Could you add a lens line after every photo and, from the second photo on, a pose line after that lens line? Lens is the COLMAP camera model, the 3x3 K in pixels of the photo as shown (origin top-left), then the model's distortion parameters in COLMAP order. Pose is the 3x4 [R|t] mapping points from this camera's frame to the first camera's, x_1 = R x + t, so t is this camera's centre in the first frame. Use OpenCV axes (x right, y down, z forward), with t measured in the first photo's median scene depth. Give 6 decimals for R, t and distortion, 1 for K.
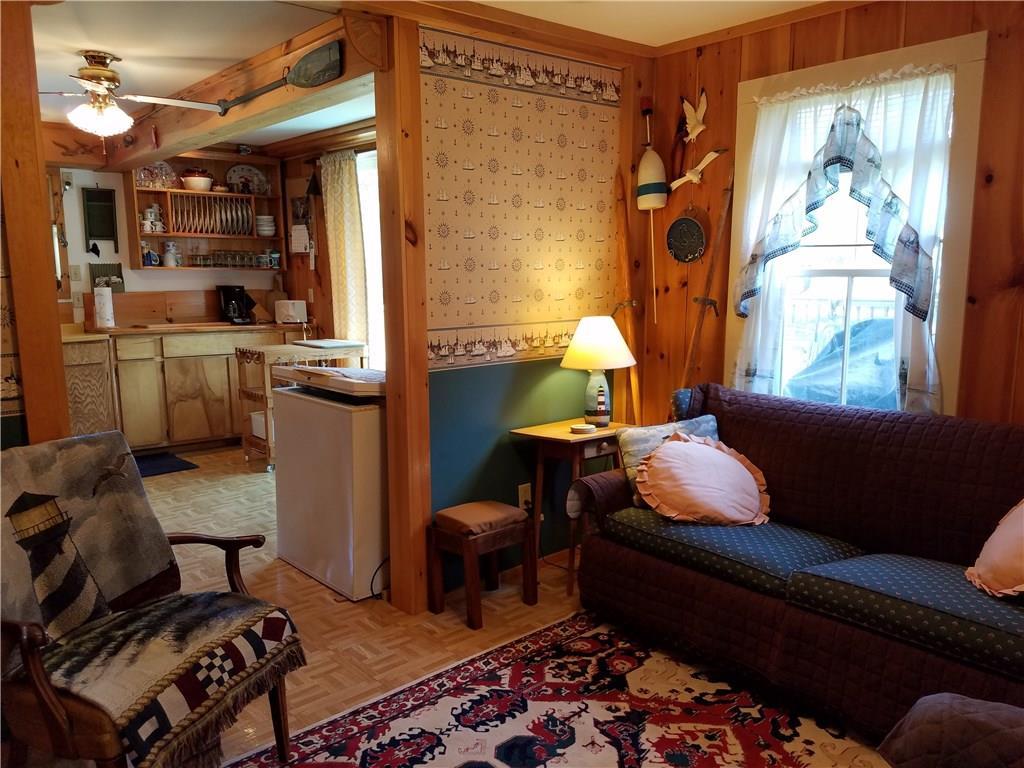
lens RADIAL K [[797.2, 0, 564.6], [0, 797.2, 382.5], [0, 0, 1]] dist [0.174403, -0.268722]
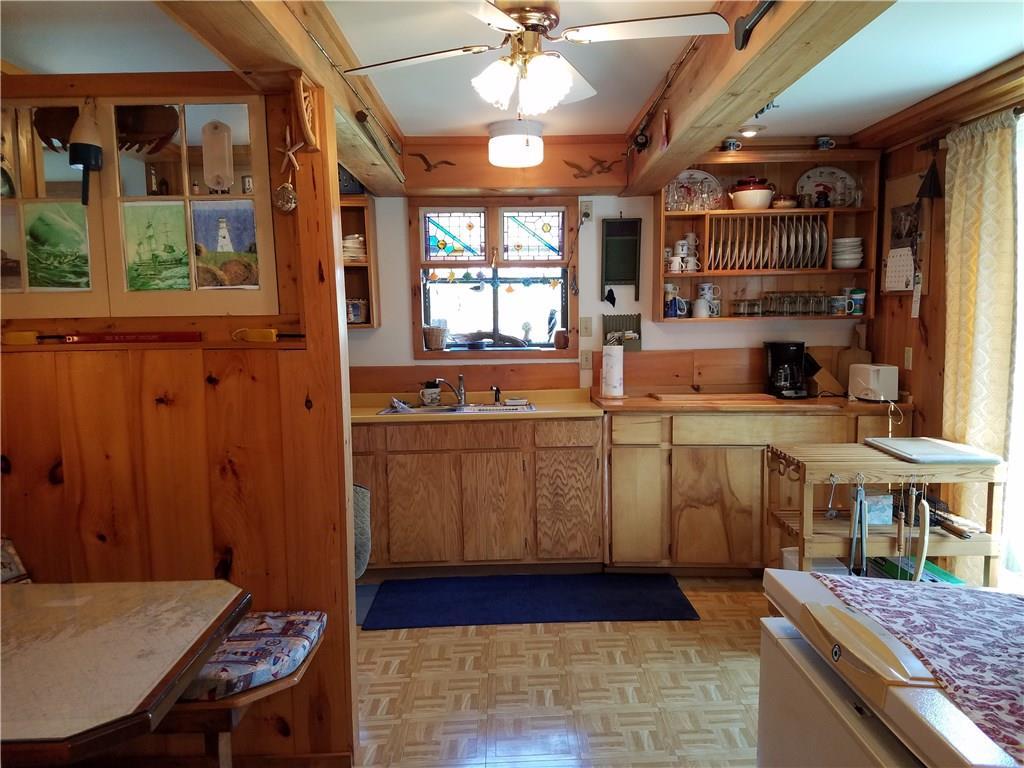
lens RADIAL K [[809.9, 0, 454.1], [0, 809.9, 392.5], [0, 0, 1]] dist [0.176255, -0.270818]
pose [[0.686295, 0.068809, -0.724061, -0.095746], [-0.092001, 0.995731, 0.007424, -0.059735], [0.721481, 0.061520, 0.689696, 0.338021]]
